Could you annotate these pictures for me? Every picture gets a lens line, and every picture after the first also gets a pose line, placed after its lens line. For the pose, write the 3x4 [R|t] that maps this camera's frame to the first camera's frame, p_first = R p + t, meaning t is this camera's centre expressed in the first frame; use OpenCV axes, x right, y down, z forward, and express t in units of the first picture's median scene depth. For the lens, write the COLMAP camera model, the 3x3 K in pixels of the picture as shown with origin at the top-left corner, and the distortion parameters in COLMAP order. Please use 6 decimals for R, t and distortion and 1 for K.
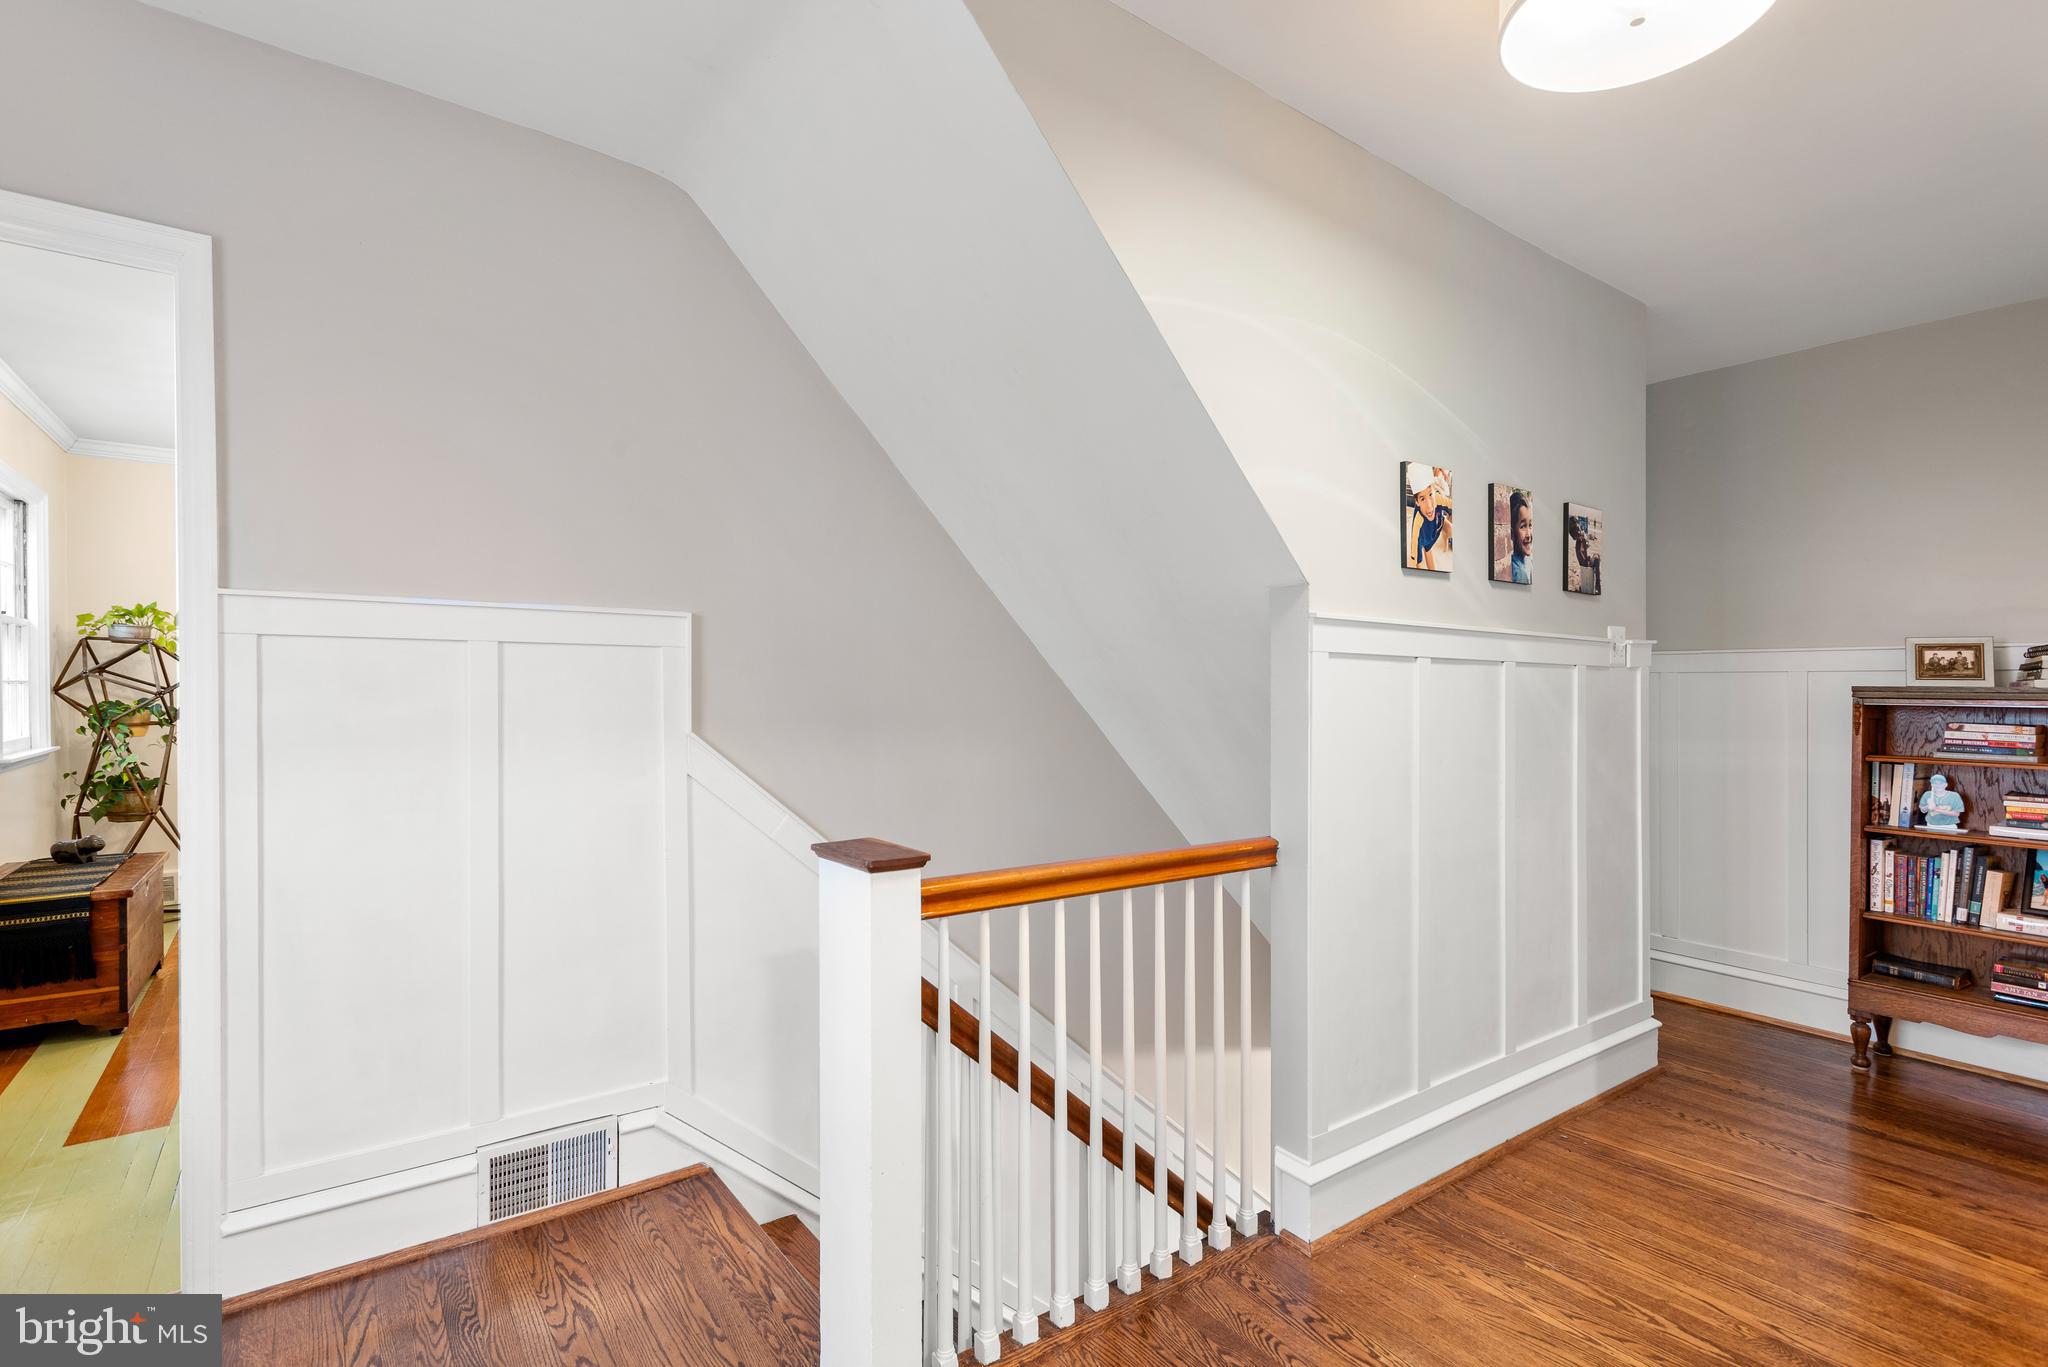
lens RADIAL K [[971.3, 0, 1026.6], [0, 971.3, 696.3], [0, 0, 1]] dist [0.029218, -0.012468]
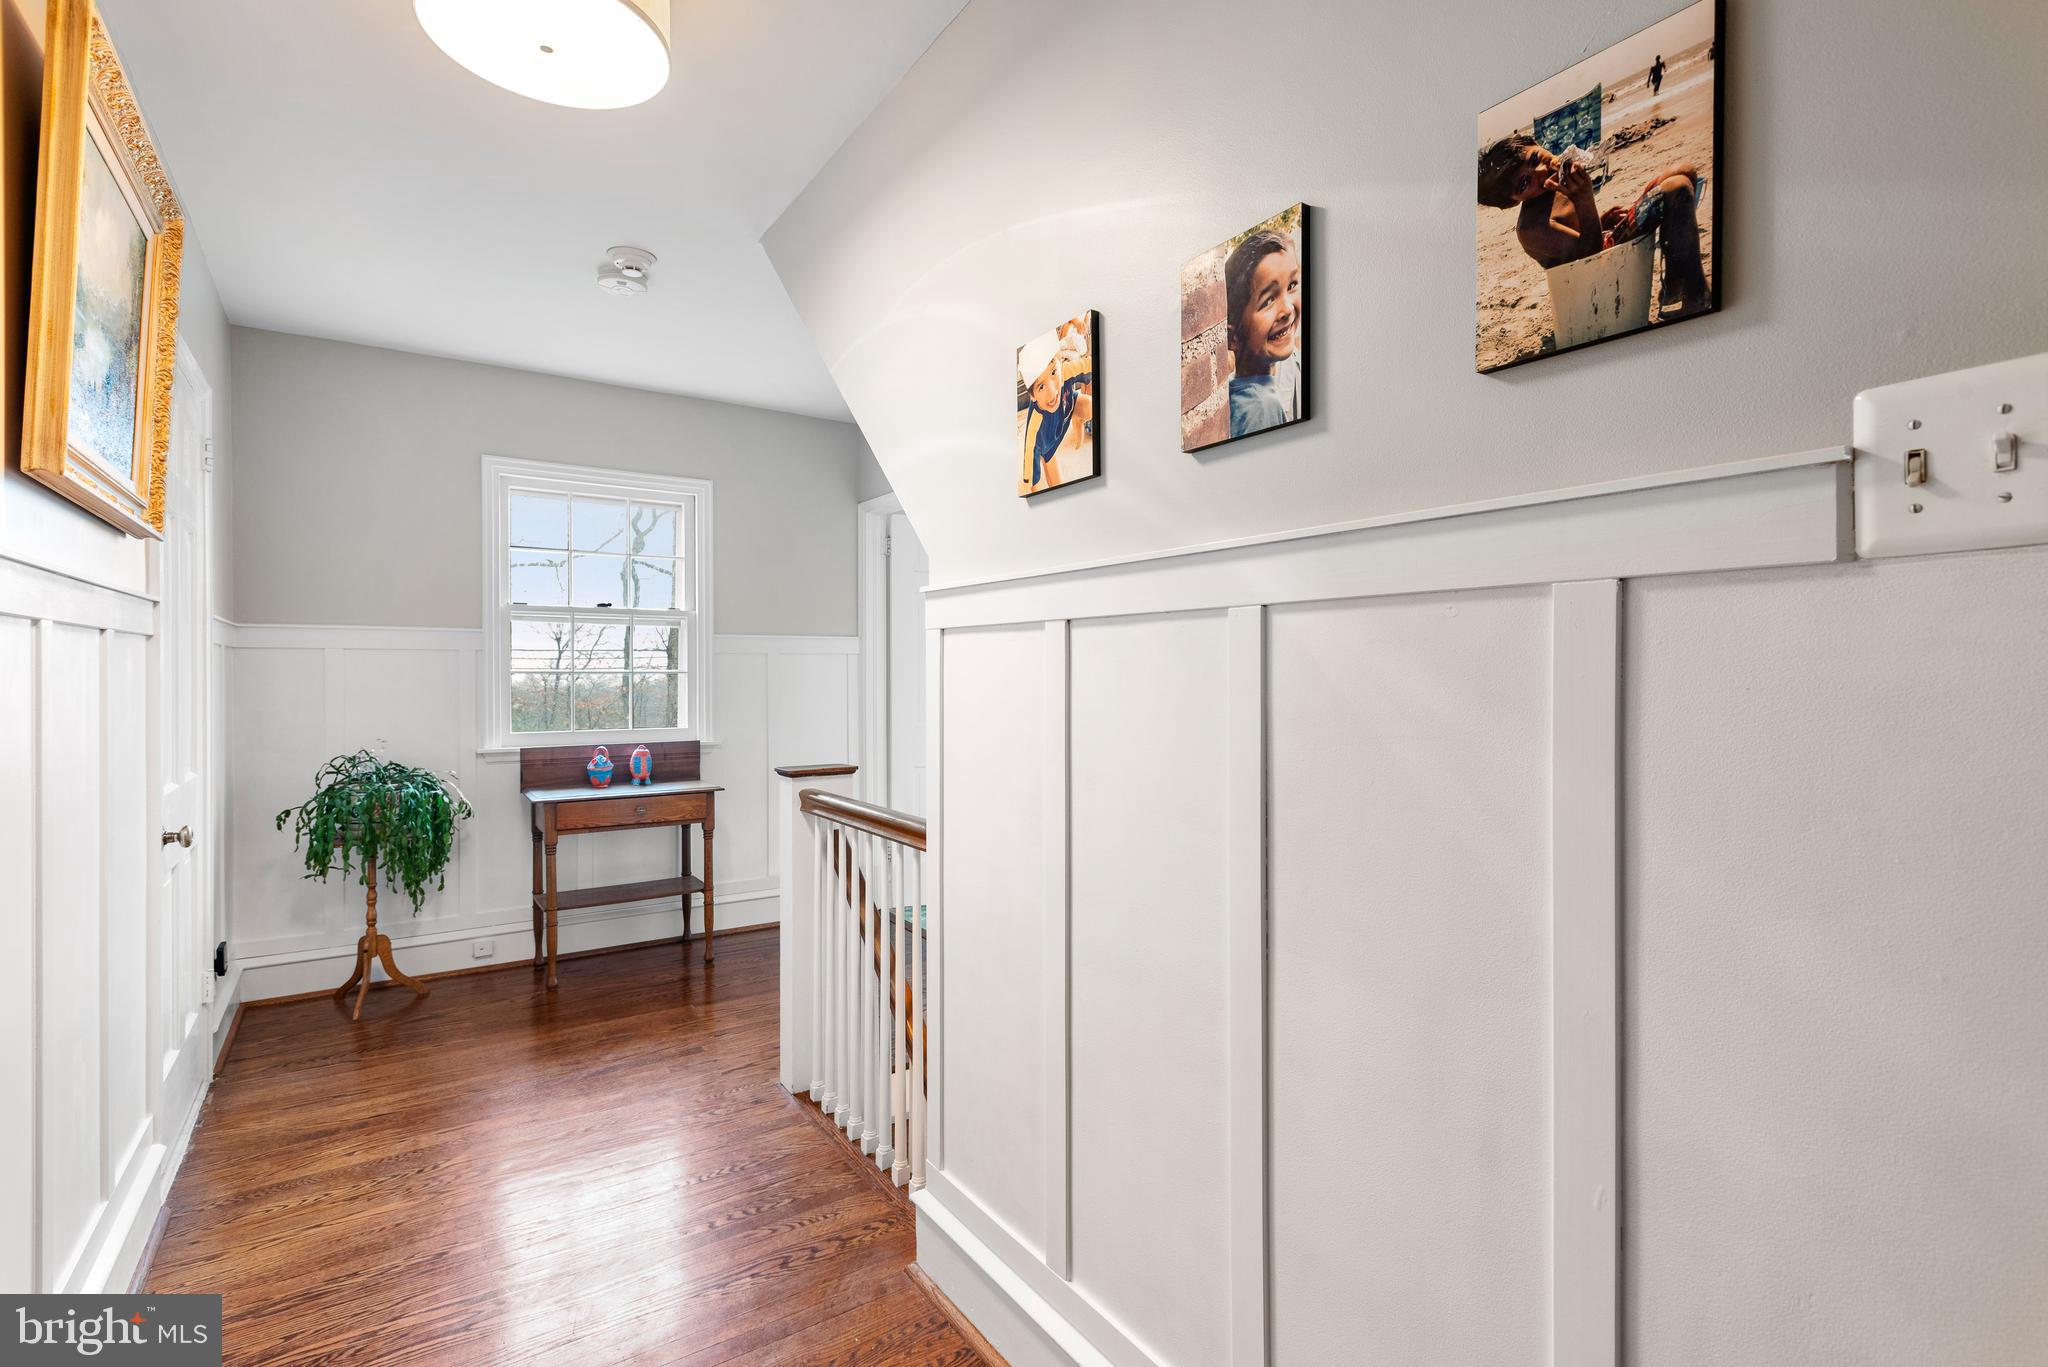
lens RADIAL K [[964.9, 0, 1018.0], [0, 964.9, 693.9], [0, 0, 1]] dist [0.023628, -0.011385]
pose [[-0.043953, 0.012417, -0.998956, 1.074961], [-0.006797, 0.999896, 0.012727, 0.002486], [0.999010, 0.007350, -0.043864, 1.011288]]
